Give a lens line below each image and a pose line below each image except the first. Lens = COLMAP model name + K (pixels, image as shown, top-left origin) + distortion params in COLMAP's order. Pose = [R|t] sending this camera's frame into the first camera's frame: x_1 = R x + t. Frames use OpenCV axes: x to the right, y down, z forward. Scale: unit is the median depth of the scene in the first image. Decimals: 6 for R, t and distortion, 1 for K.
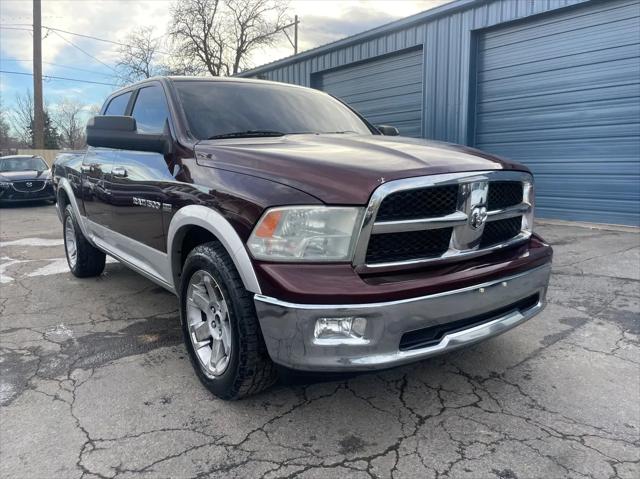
lens RADIAL K [[490.0, 0, 311.4], [0, 490.0, 240.3], [0, 0, 1]] dist [0.013450, 0.002407]
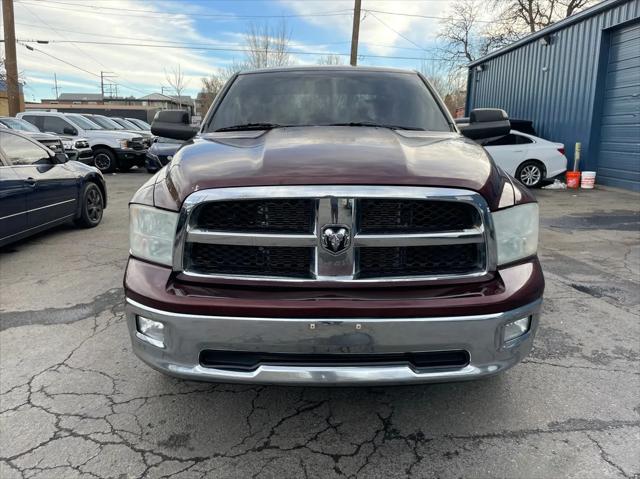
lens RADIAL K [[485.8, 0, 317.6], [0, 485.8, 236.9], [0, 0, 1]] dist [0.014491, 0.000826]
pose [[0.804896, 0.142237, -0.576118, 0.725850], [-0.109100, 0.989770, 0.091939, -0.114795], [0.583301, -0.011147, 0.812179, 0.294783]]
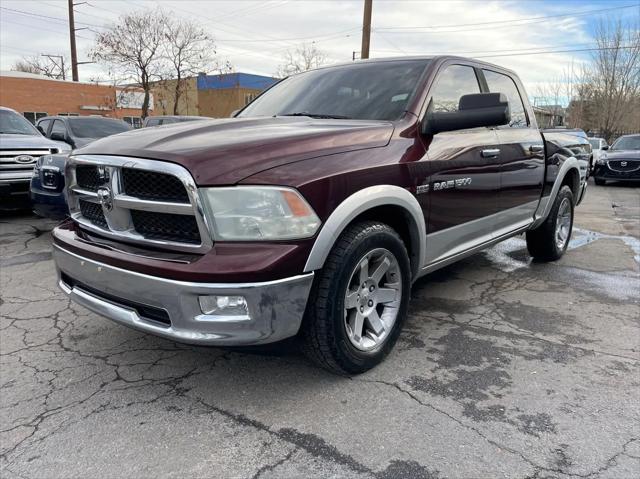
lens RADIAL K [[485.8, 0, 317.6], [0, 485.8, 236.9], [0, 0, 1]] dist [0.014491, 0.000826]
pose [[0.237484, 0.203336, -0.949872, 1.341132], [-0.164297, 0.972166, 0.167032, -0.201303], [0.957397, 0.116394, 0.264281, 1.077898]]
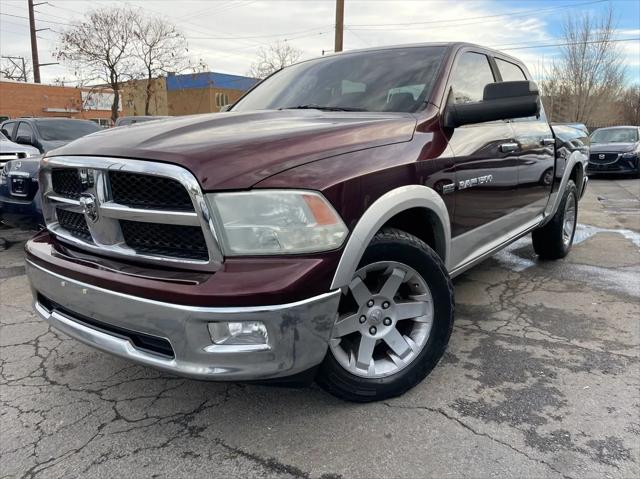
lens RADIAL K [[479.8, 0, 320.0], [0, 479.8, 239.5], [0, 0, 1]] dist [0.000818, -0.005468]
pose [[0.304786, 0.203968, -0.930324, 1.180722], [-0.144859, 0.975363, 0.166385, -0.183435], [0.941340, 0.084054, 0.326823, 1.015381]]
